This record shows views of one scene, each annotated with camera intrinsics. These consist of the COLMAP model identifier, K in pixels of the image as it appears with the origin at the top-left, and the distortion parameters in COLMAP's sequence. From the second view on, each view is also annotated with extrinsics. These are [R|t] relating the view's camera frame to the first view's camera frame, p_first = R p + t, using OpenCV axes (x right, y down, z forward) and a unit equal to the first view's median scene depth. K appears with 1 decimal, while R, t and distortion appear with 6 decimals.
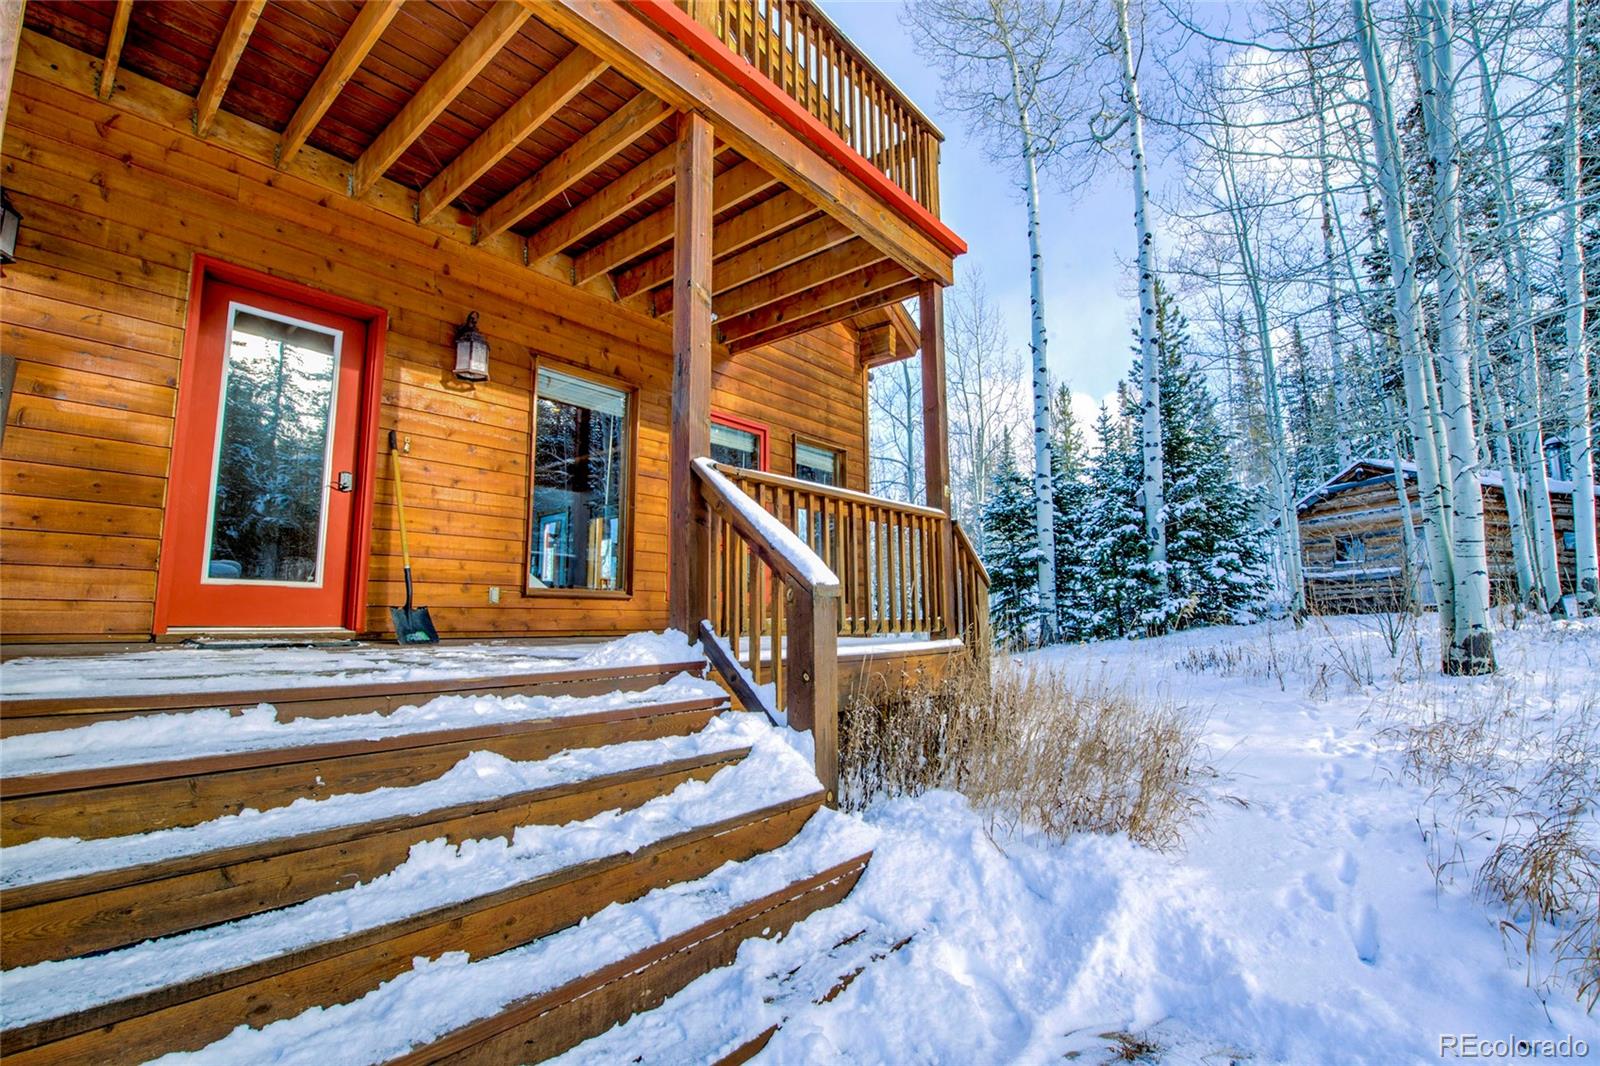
lens RADIAL K [[678.7, 0, 800.0], [0, 678.7, 533.0], [0, 0, 1]] dist [0.001267, 0.000045]
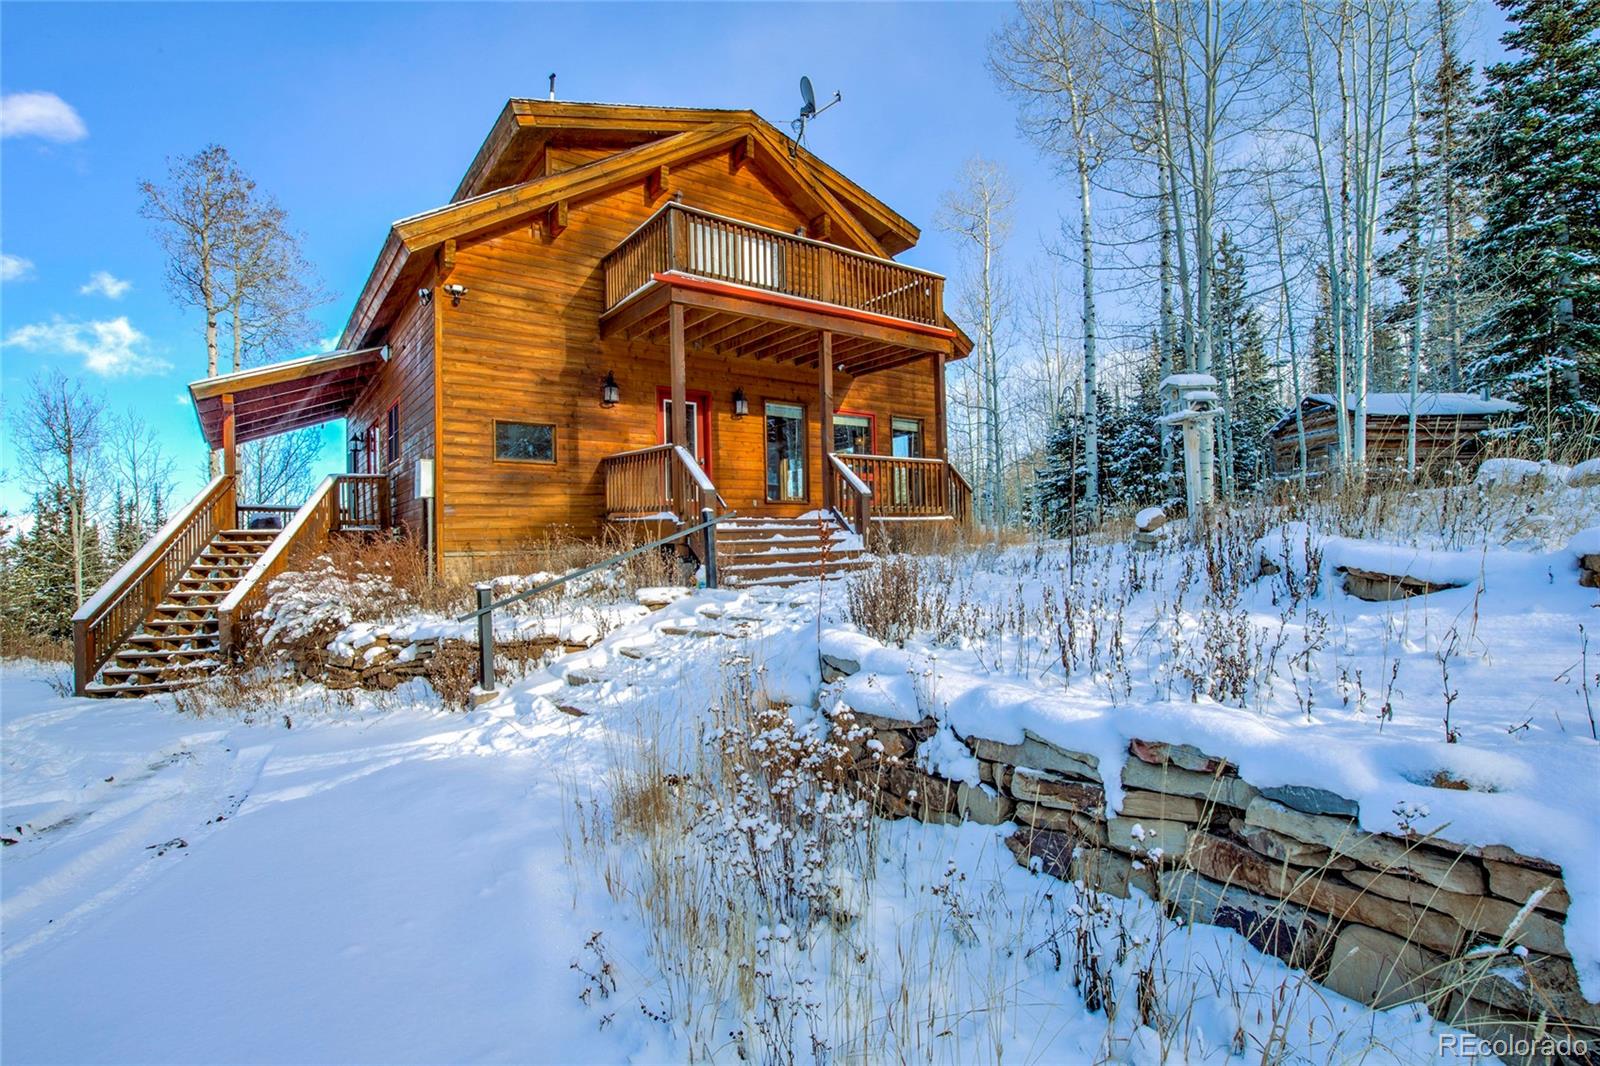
lens RADIAL K [[762.6, 0, 800.0], [0, 762.6, 533.0], [0, 0, 1]] dist [0.000925, 0.000054]
pose [[0.968664, -0.021505, -0.247443, 0.337981], [0.048849, 0.993282, 0.104903, -0.072923], [0.243525, -0.113703, 0.963207, -1.429701]]
